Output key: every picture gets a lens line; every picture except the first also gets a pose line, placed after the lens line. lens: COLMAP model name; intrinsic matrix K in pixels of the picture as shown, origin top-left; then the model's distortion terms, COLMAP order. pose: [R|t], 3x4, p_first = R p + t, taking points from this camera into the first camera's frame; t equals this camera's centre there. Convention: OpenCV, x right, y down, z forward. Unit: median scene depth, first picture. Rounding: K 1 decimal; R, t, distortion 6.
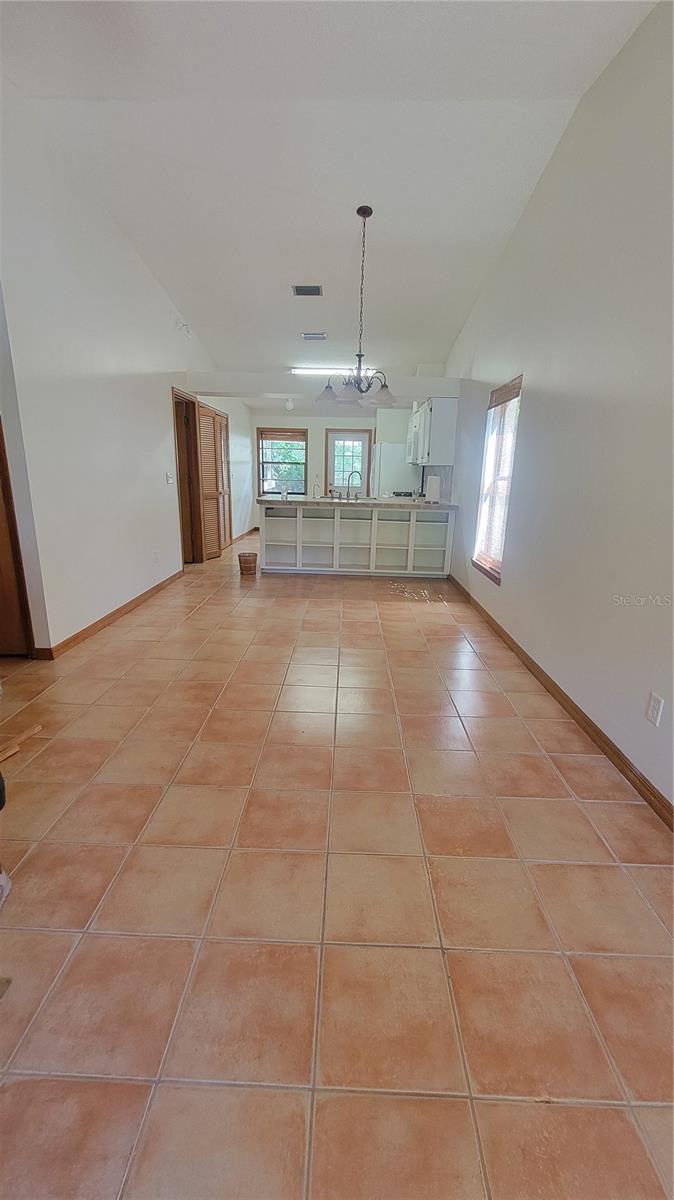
lens RADIAL K [[486.9, 0, 342.1], [0, 486.9, 604.2], [0, 0, 1]] dist [0.002313, -0.001847]
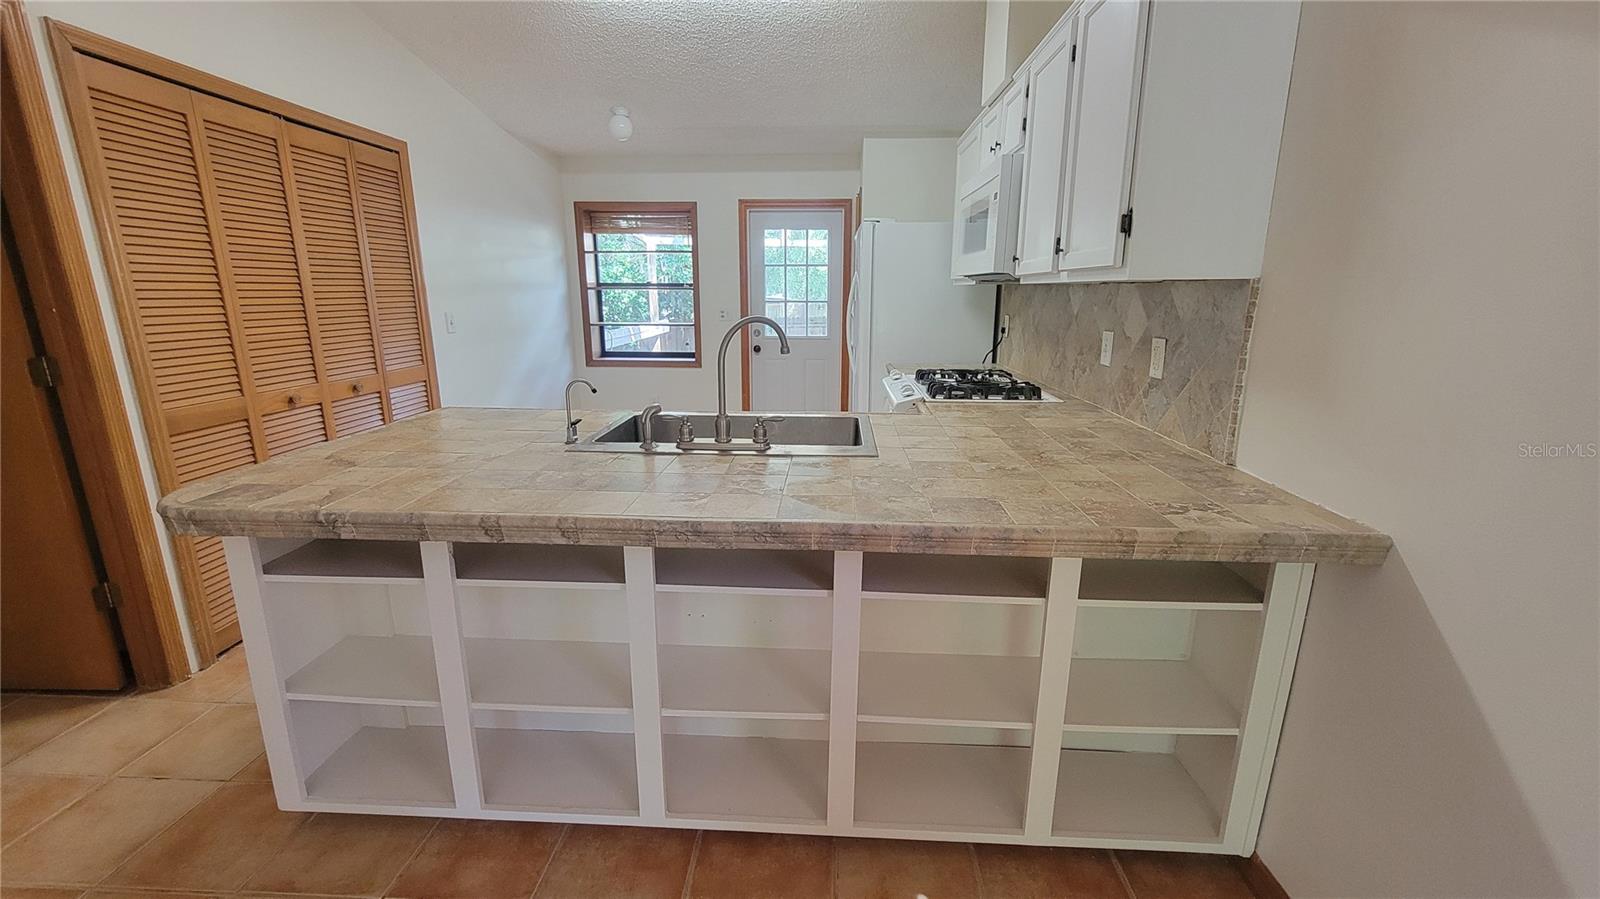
lens RADIAL K [[649.2, 0, 797.4], [0, 649.2, 450.1], [0, 0, 1]] dist [0.002313, -0.001847]
pose [[0.999045, -0.010121, -0.042512, 0.036313], [0.008767, 0.999452, -0.031915, -0.131172], [0.042811, 0.031512, 0.998586, 0.458922]]
